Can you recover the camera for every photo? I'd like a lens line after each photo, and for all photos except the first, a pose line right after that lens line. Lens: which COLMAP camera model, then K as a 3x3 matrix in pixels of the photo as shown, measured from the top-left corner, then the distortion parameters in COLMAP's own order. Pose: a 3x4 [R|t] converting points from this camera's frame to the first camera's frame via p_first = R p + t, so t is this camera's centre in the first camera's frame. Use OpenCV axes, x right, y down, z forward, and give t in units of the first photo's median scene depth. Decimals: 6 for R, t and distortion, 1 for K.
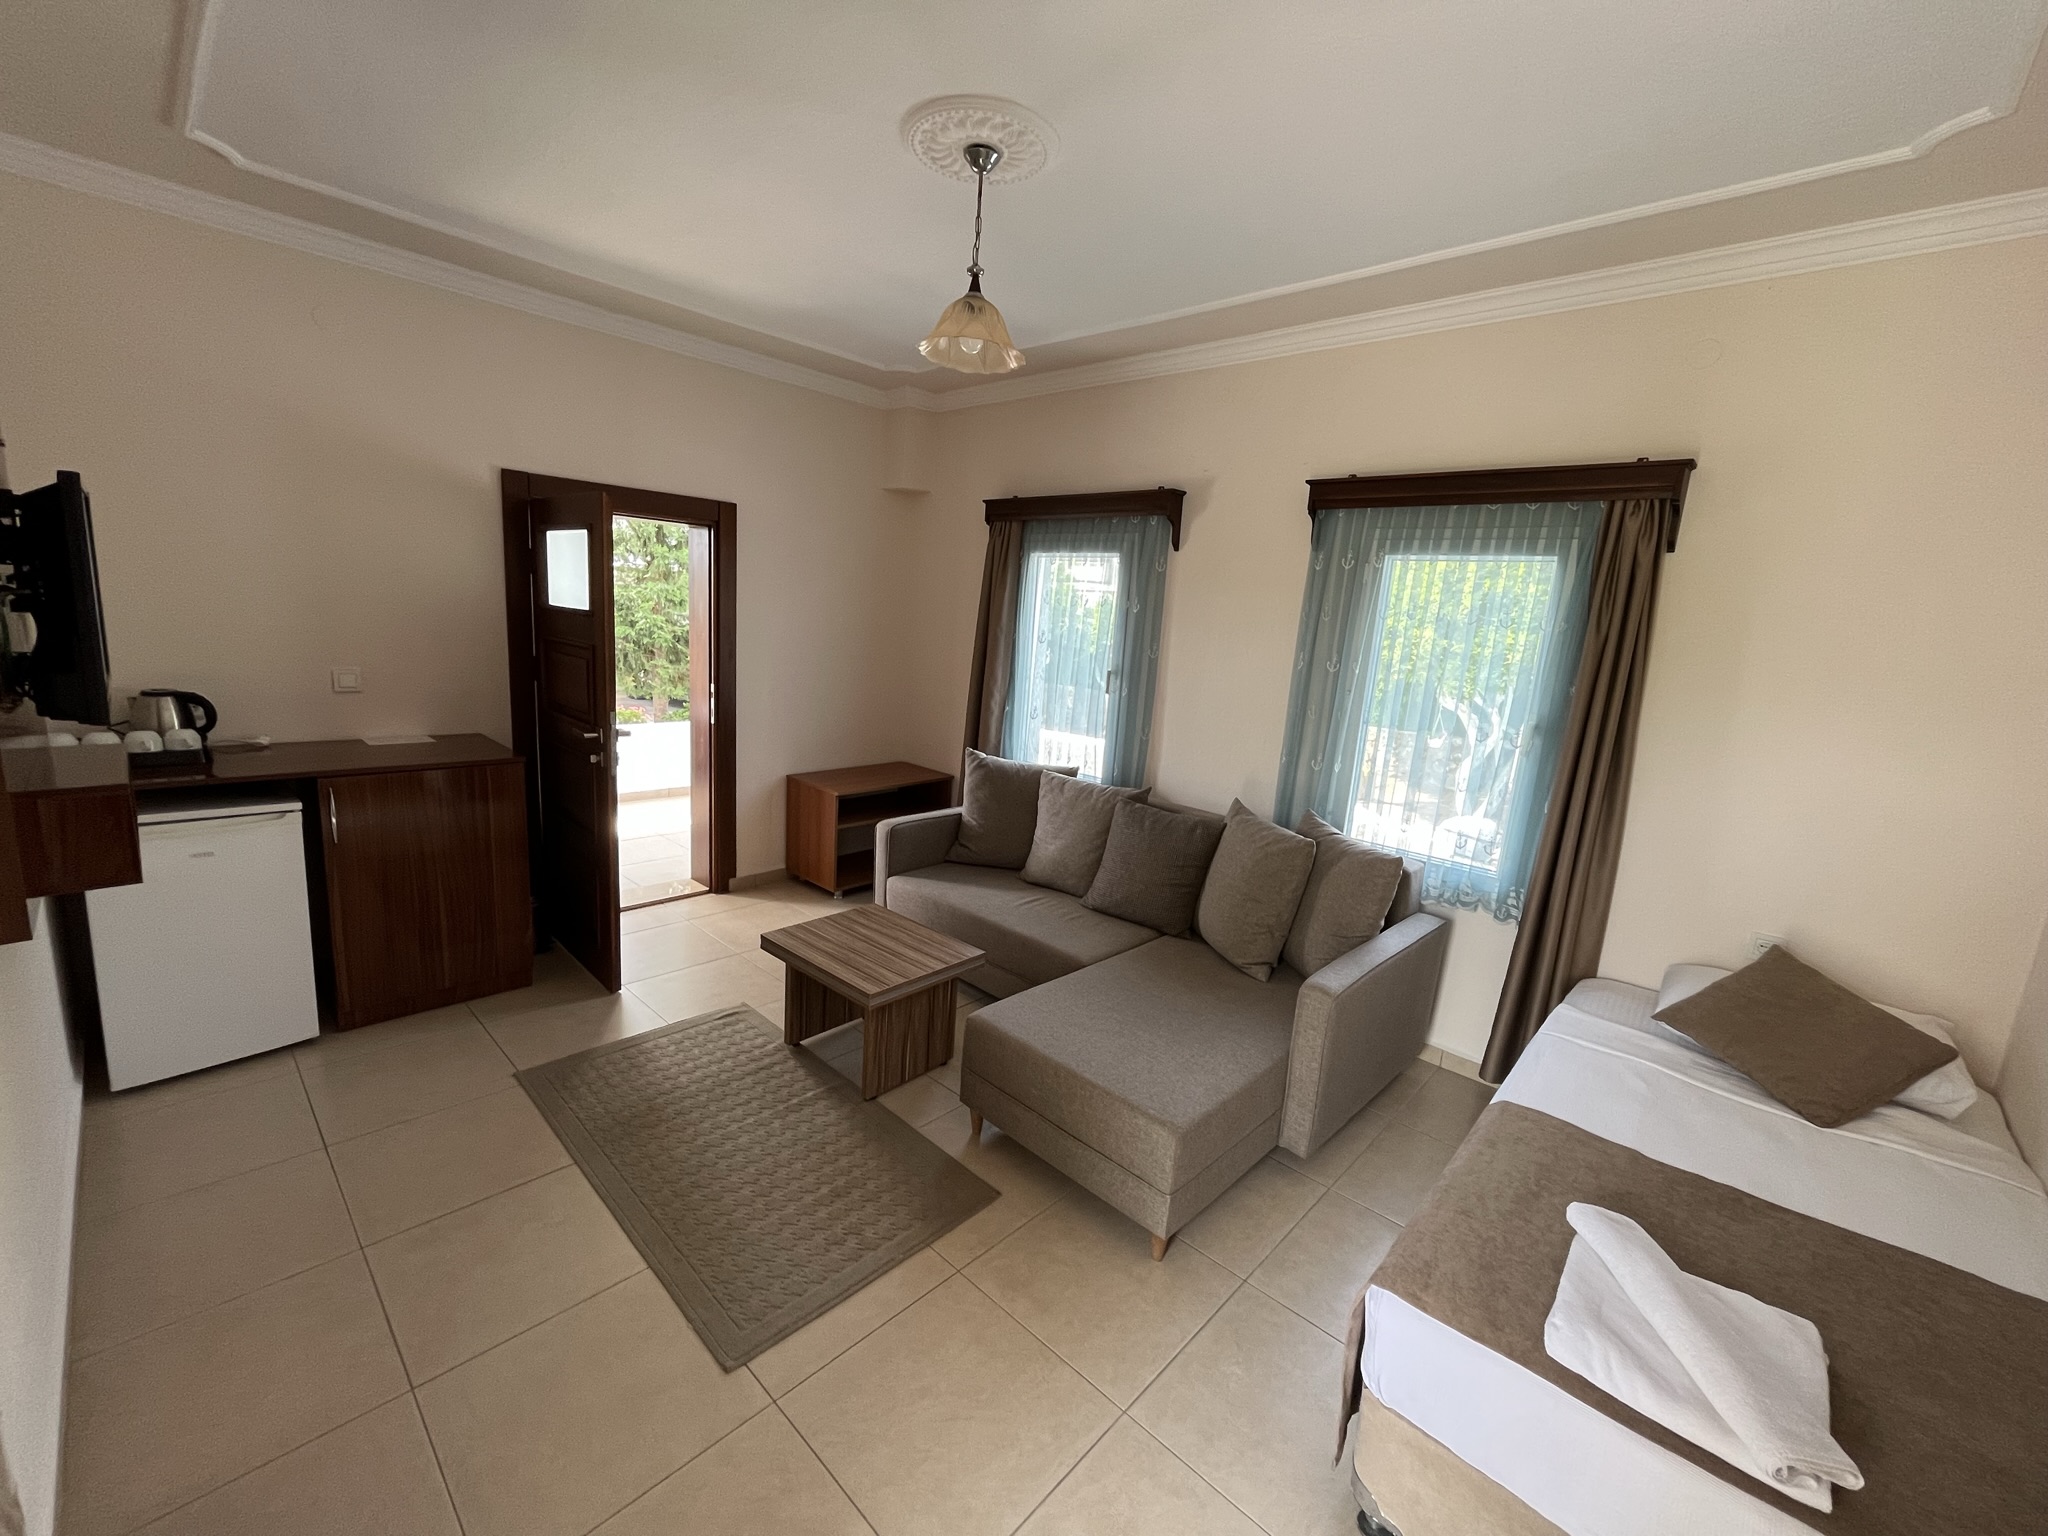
lens RADIAL K [[829.8, 0, 1024.0], [0, 829.8, 768.0], [0, 0, 1]] dist [-0.001772, -0.000158]
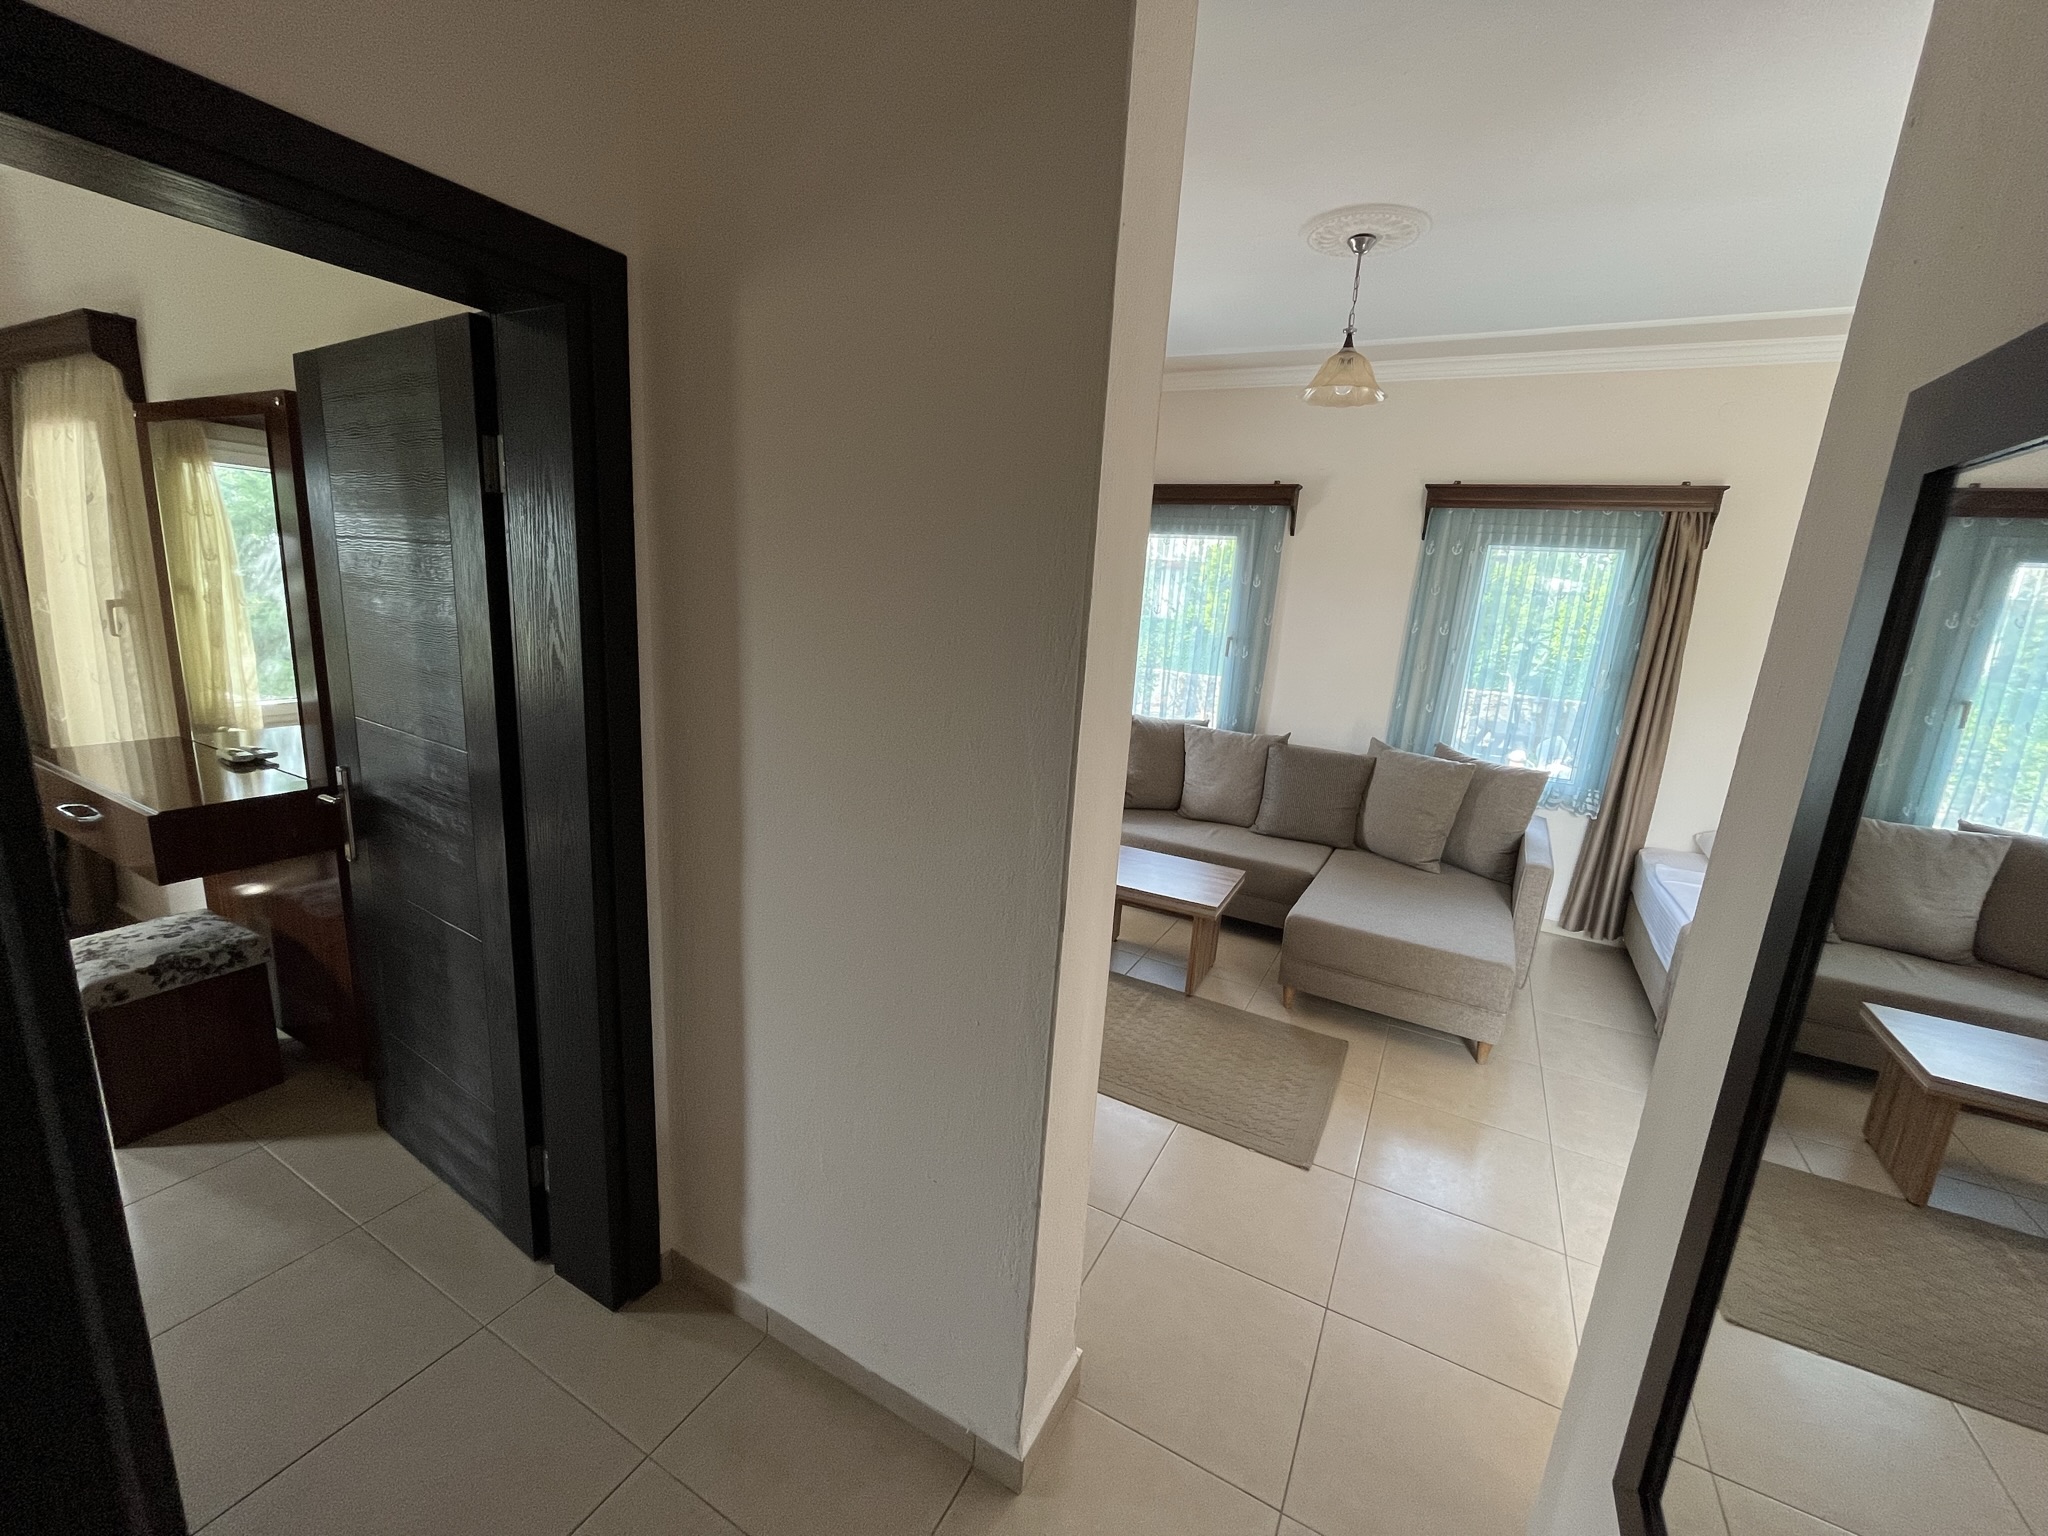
lens RADIAL K [[829.8, 0, 1024.0], [0, 829.8, 768.0], [0, 0, 1]] dist [-0.001772, -0.000158]
pose [[0.966498, -0.061596, 0.249175, -0.642580], [0.048279, 0.997077, 0.059215, -0.019731], [-0.252095, -0.045202, 0.966646, -0.099365]]
